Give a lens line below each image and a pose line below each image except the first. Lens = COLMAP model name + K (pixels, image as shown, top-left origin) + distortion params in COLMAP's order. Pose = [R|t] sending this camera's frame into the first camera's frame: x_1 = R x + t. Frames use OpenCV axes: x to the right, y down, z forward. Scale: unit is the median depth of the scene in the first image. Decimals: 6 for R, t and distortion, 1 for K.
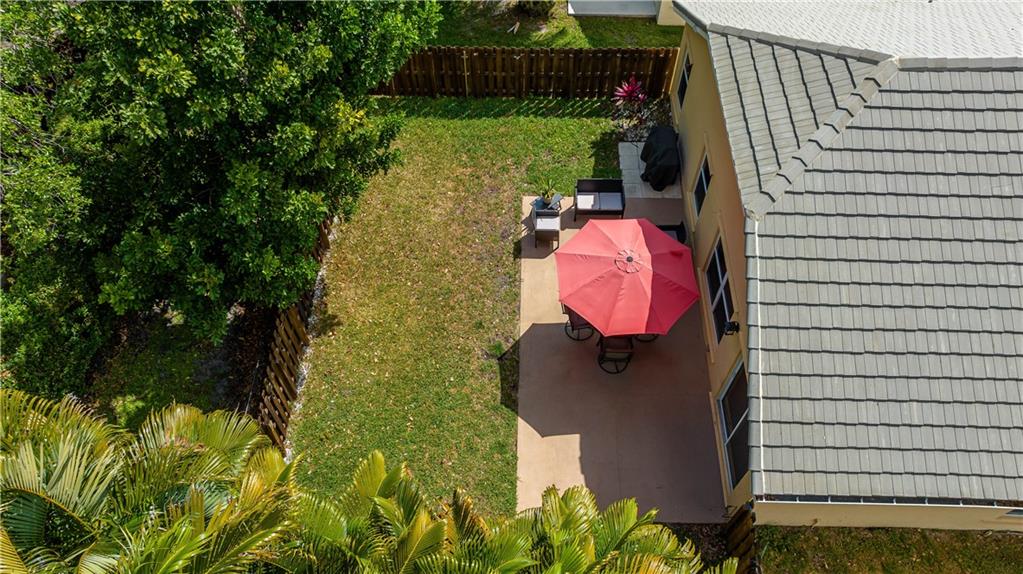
lens RADIAL K [[712.3, 0, 509.8], [0, 712.3, 287.3], [0, 0, 1]] dist [-0.037004, 0.033747]
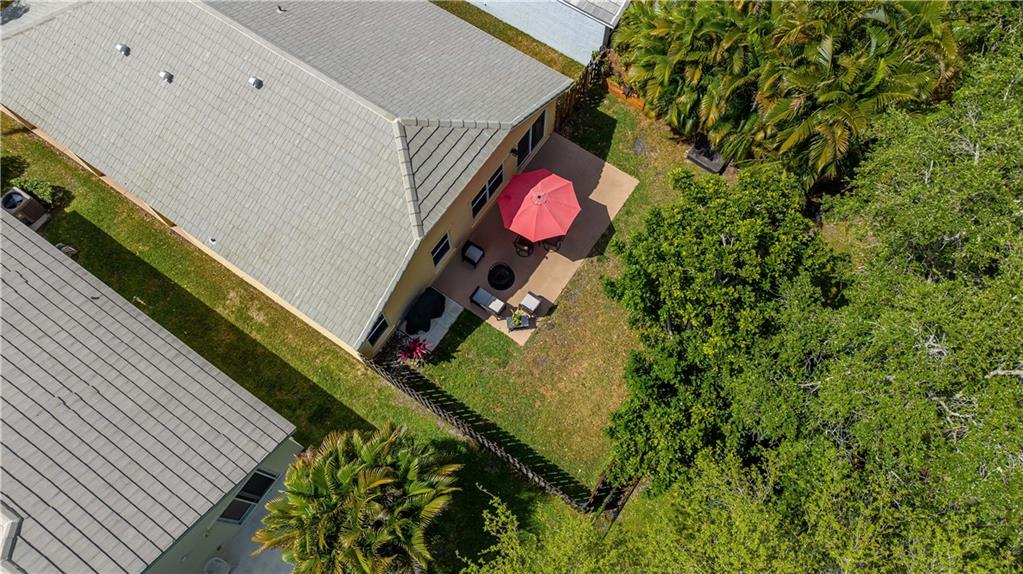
lens RADIAL K [[712.3, 0, 510.5], [0, 712.3, 288.5], [0, 0, 1]] dist [-0.037004, 0.033747]
pose [[-0.838662, -0.504602, 0.204996, -0.219771], [0.454804, -0.441732, 0.773322, -1.347396], [-0.299666, 0.741788, 0.599959, 0.099328]]
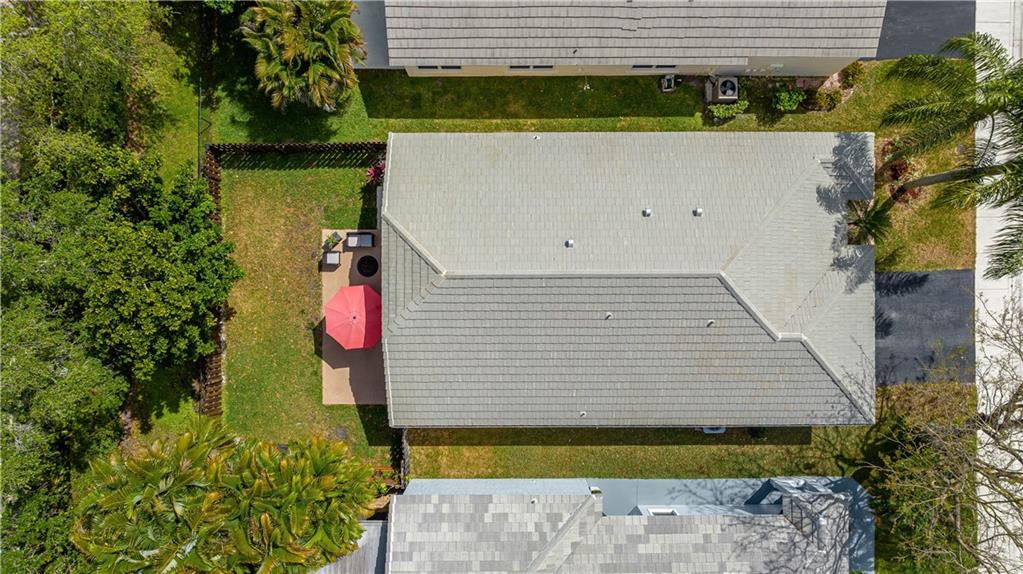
lens RADIAL K [[712.3, 0, 507.4], [0, 712.3, 287.7], [0, 0, 1]] dist [-0.037004, 0.033747]
pose [[0.999515, -0.028013, 0.013612, 0.537442], [0.015575, 0.828049, 0.560440, -1.178997], [-0.026971, -0.559956, 0.828083, -0.703644]]
